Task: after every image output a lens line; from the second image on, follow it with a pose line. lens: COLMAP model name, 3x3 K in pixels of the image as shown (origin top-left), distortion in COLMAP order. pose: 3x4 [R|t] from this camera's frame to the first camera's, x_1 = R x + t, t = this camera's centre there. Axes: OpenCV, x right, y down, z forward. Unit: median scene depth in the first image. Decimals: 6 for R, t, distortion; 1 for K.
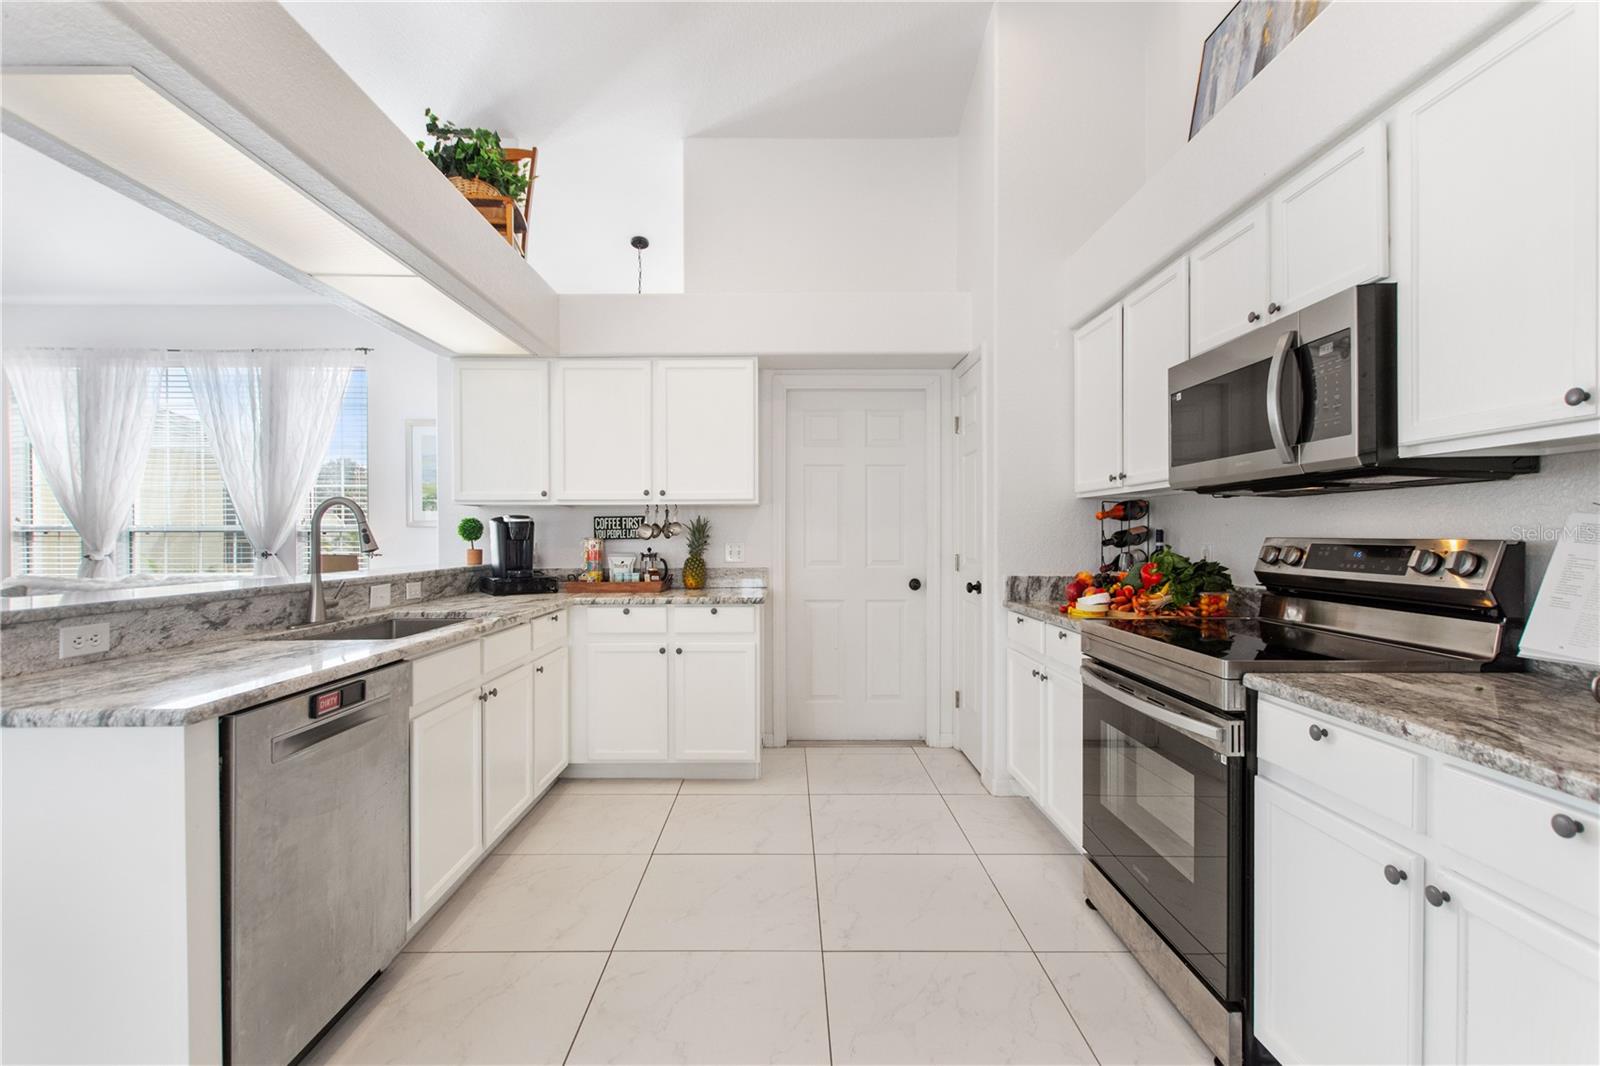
lens RADIAL K [[701.4, 0, 795.3], [0, 701.4, 535.4], [0, 0, 1]] dist [0.008080, -0.003688]
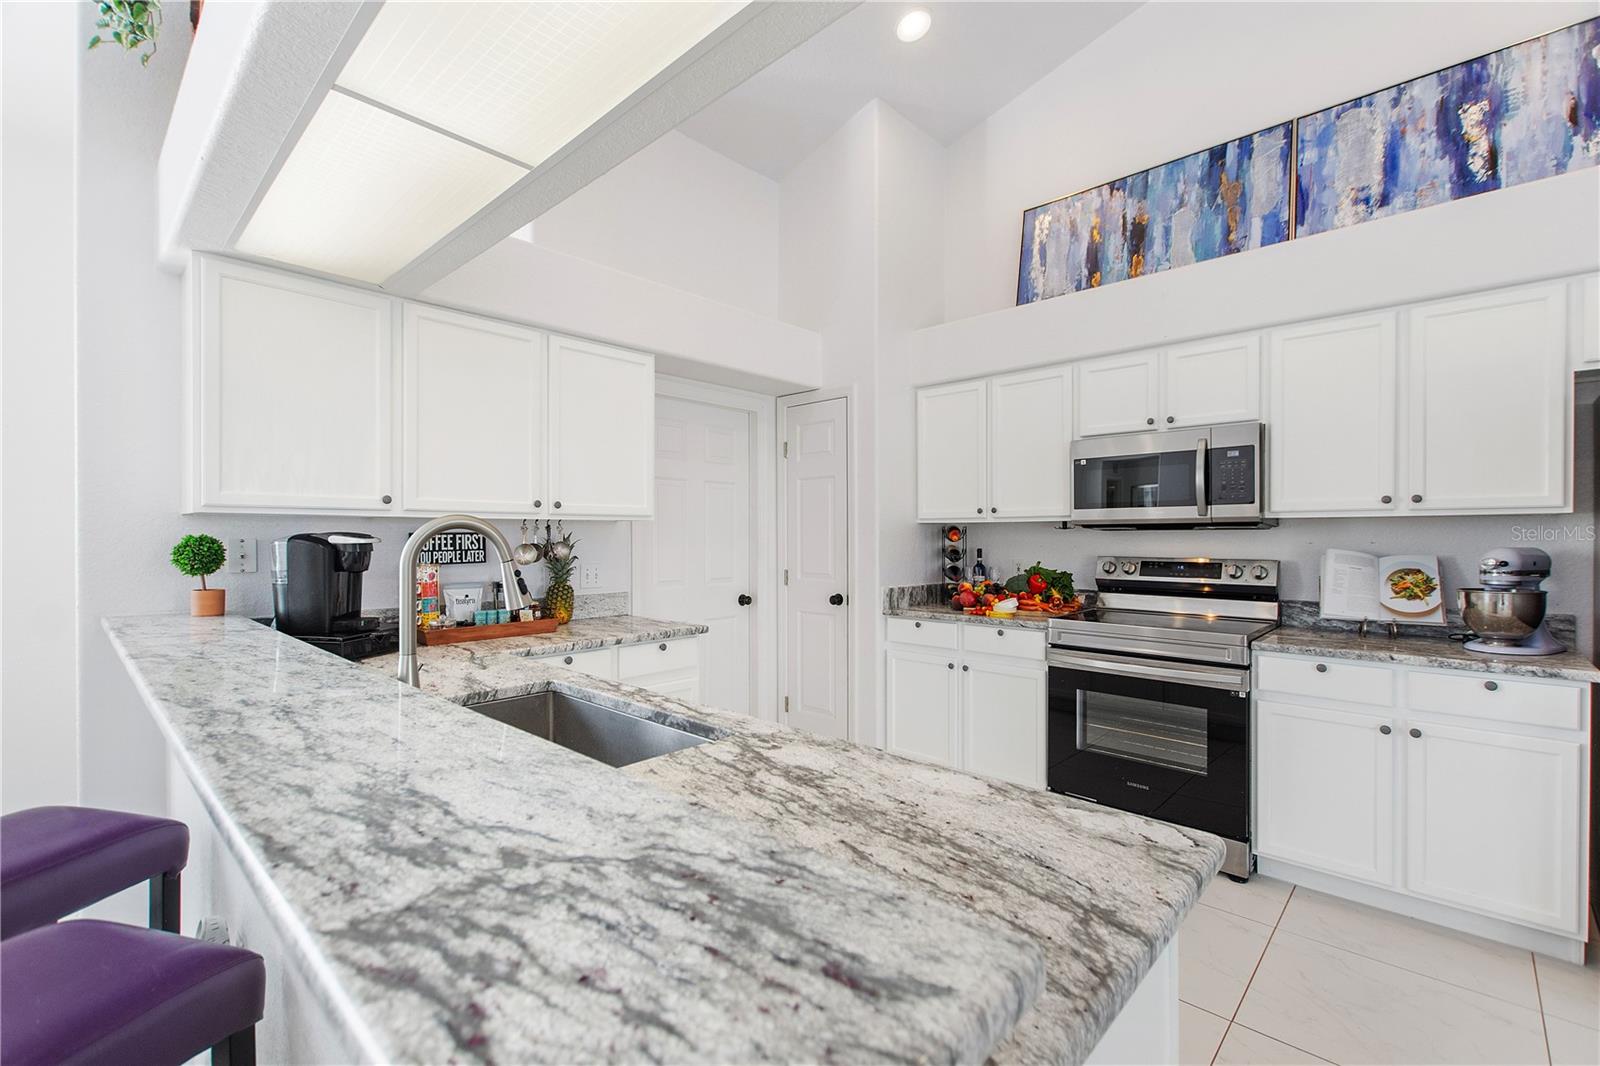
lens RADIAL K [[701.4, 0, 805.1], [0, 701.4, 533.6], [0, 0, 1]] dist [0.008080, -0.003688]
pose [[0.685124, 0.003150, 0.728420, -0.557083], [-0.001119, 0.999994, -0.003272, -0.025376], [-0.728426, 0.001426, 0.685123, 0.252781]]
